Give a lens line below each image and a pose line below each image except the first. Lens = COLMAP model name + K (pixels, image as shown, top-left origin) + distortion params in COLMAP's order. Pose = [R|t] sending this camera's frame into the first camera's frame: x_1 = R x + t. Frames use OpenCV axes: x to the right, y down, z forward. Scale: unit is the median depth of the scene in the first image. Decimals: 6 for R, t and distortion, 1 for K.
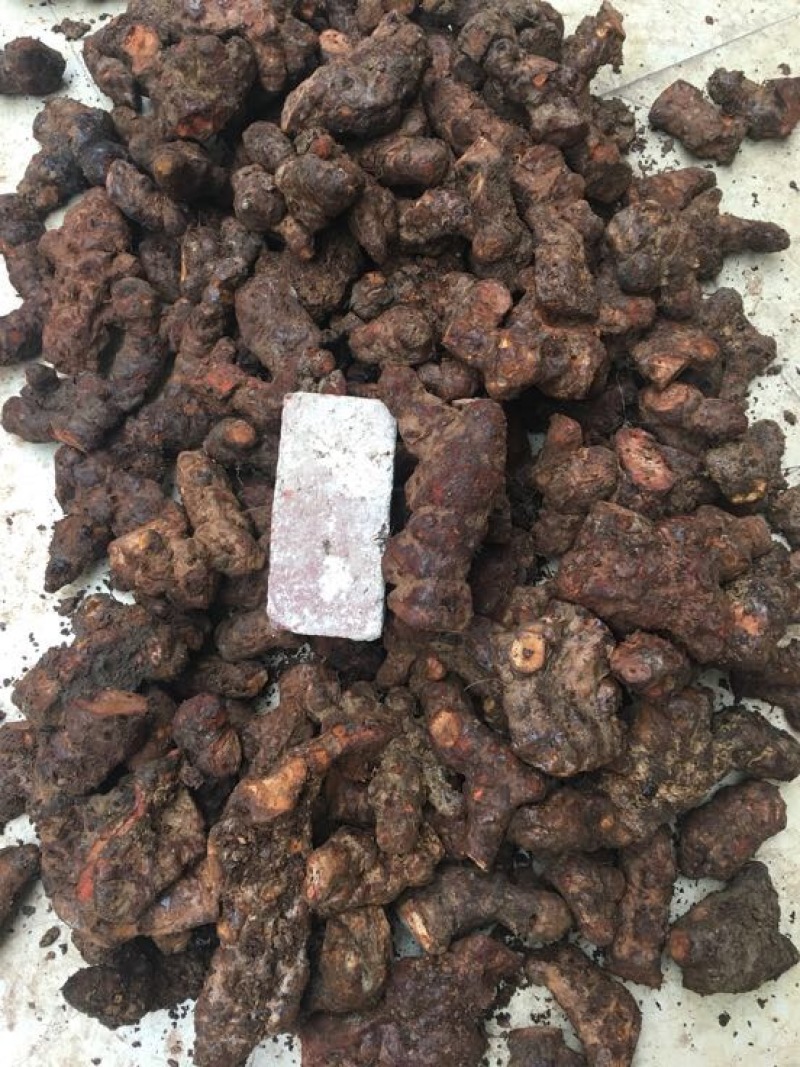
lens RADIAL K [[898.2, 0, 409.1], [0, 898.2, 527.5], [0, 0, 1]] dist [0.152200, -0.226788]
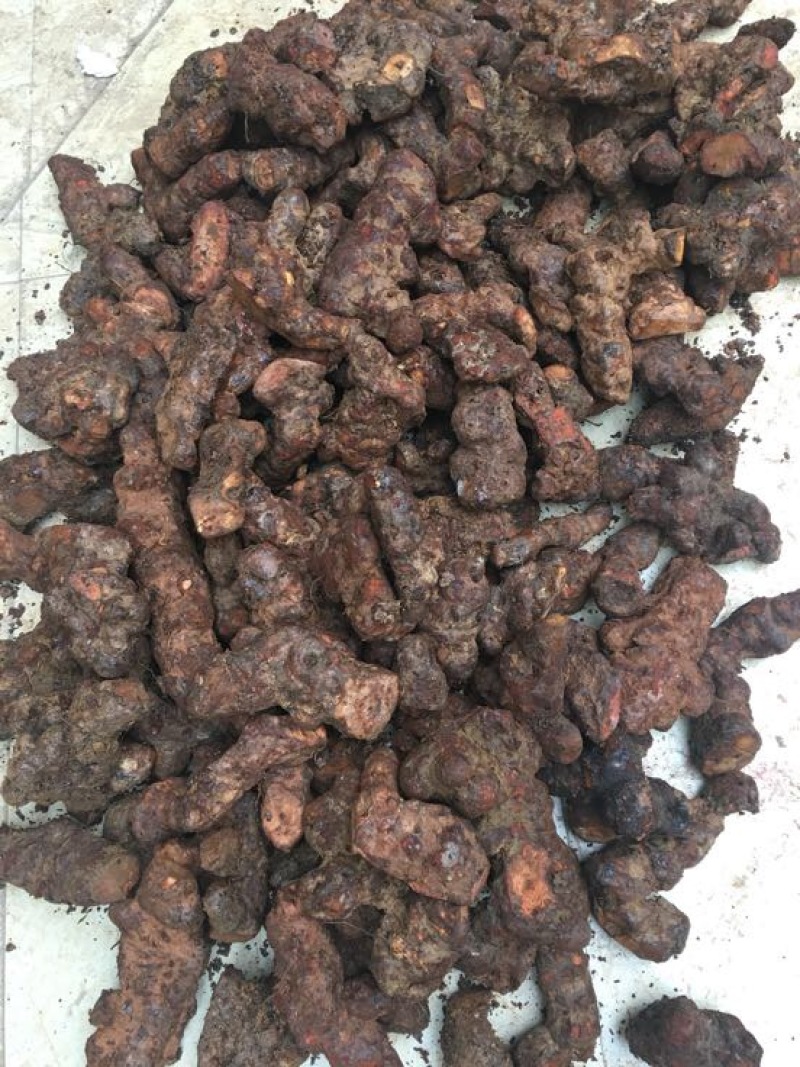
lens RADIAL K [[898.2, 0, 412.9], [0, 898.2, 530.4], [0, 0, 1]] dist [0.151733, -0.221715]
pose [[-0.928041, -0.352541, 0.120231, -0.207045], [0.354585, -0.737320, 0.575003, -0.829365], [-0.114063, 0.576259, 0.809269, 0.275845]]
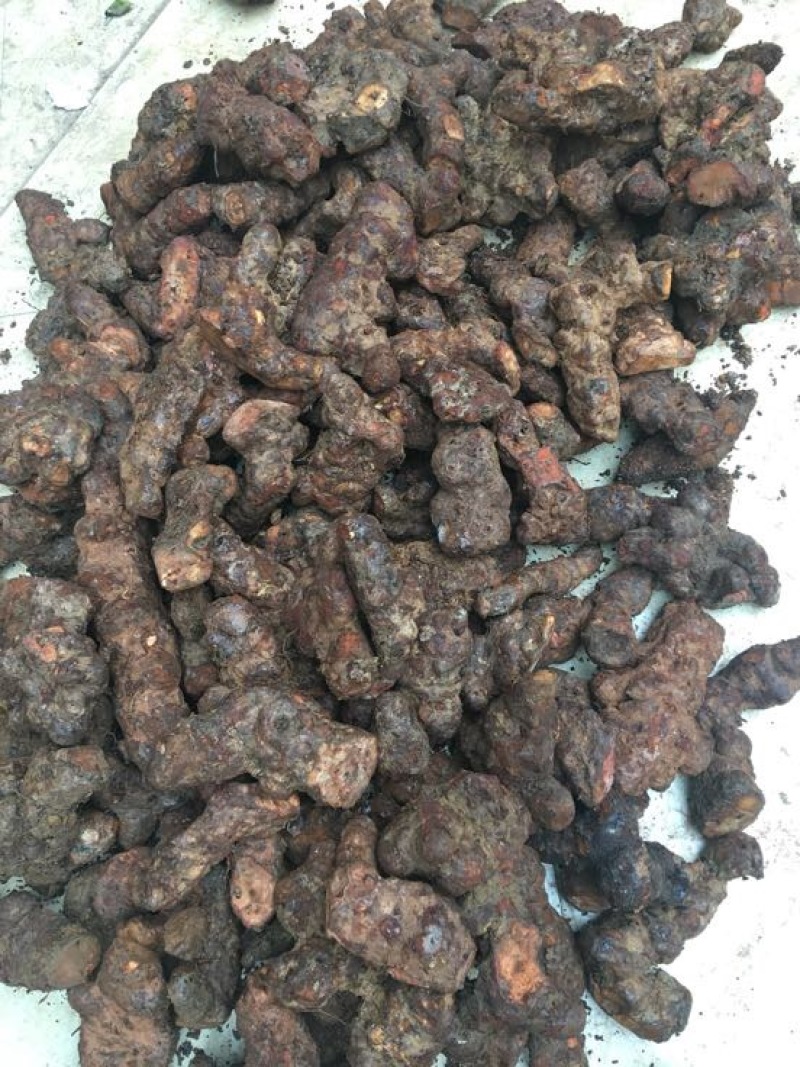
lens RADIAL K [[898.2, 0, 409.1], [0, 898.2, 527.5], [0, 0, 1]] dist [0.152200, -0.226788]
pose [[-0.932226, -0.338939, 0.126788, -0.205382], [0.344806, -0.725611, 0.595481, -0.777862], [-0.109833, 0.598840, 0.793302, 0.297337]]
